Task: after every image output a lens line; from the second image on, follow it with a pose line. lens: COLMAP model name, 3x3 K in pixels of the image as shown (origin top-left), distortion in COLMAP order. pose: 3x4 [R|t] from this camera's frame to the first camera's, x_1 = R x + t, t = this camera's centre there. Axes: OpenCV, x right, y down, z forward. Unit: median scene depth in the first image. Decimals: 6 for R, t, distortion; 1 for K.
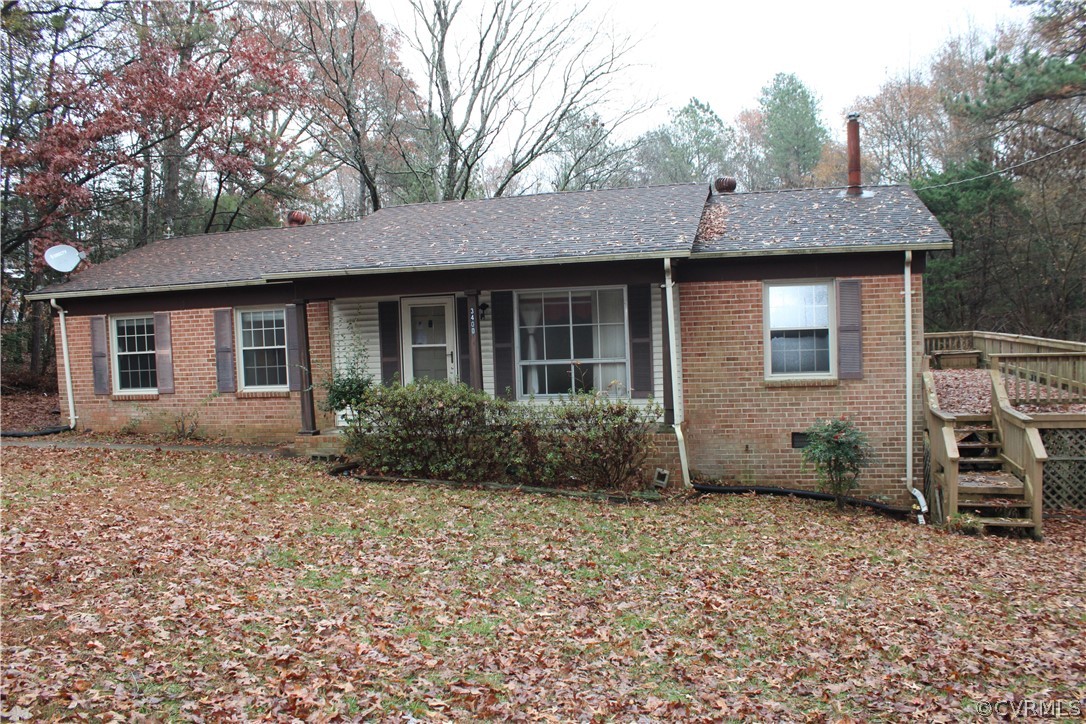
lens RADIAL K [[906.9, 0, 543.0], [0, 906.9, 362.0], [0, 0, 1]] dist [-0.162988, 0.152609]
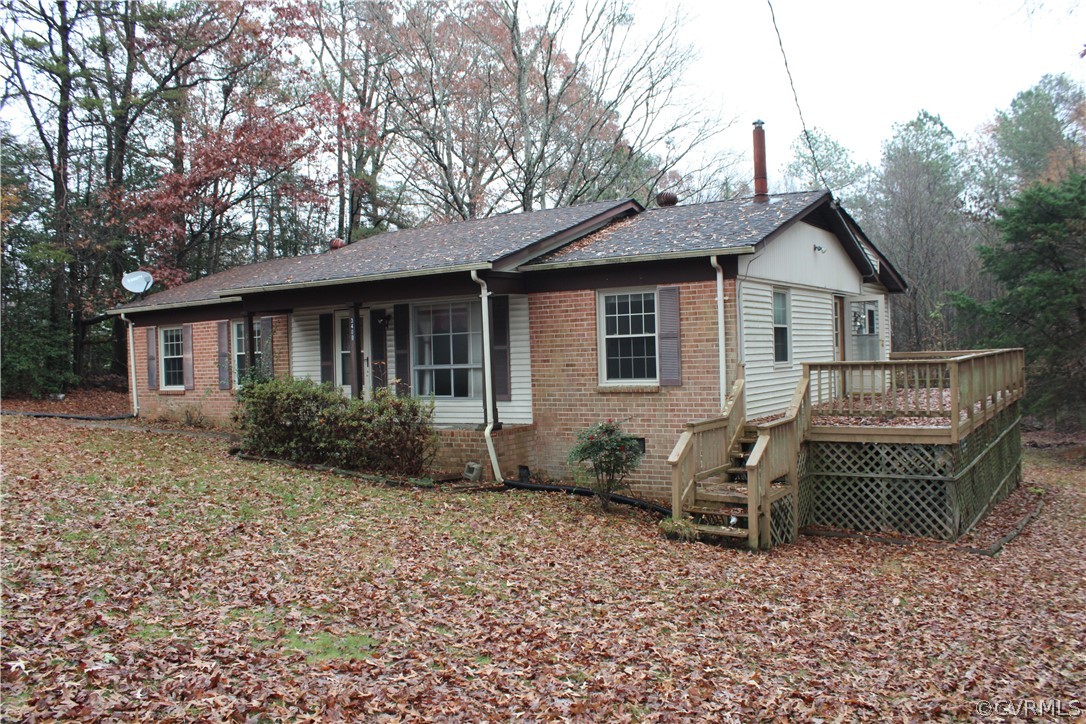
lens RADIAL K [[906.9, 0, 543.0], [0, 906.9, 362.0], [0, 0, 1]] dist [-0.162988, 0.152609]
pose [[0.942984, 0.012753, -0.332594, 0.526658], [-0.022812, 0.999392, -0.026358, 0.021355], [0.332056, 0.032443, 0.942702, -0.005571]]
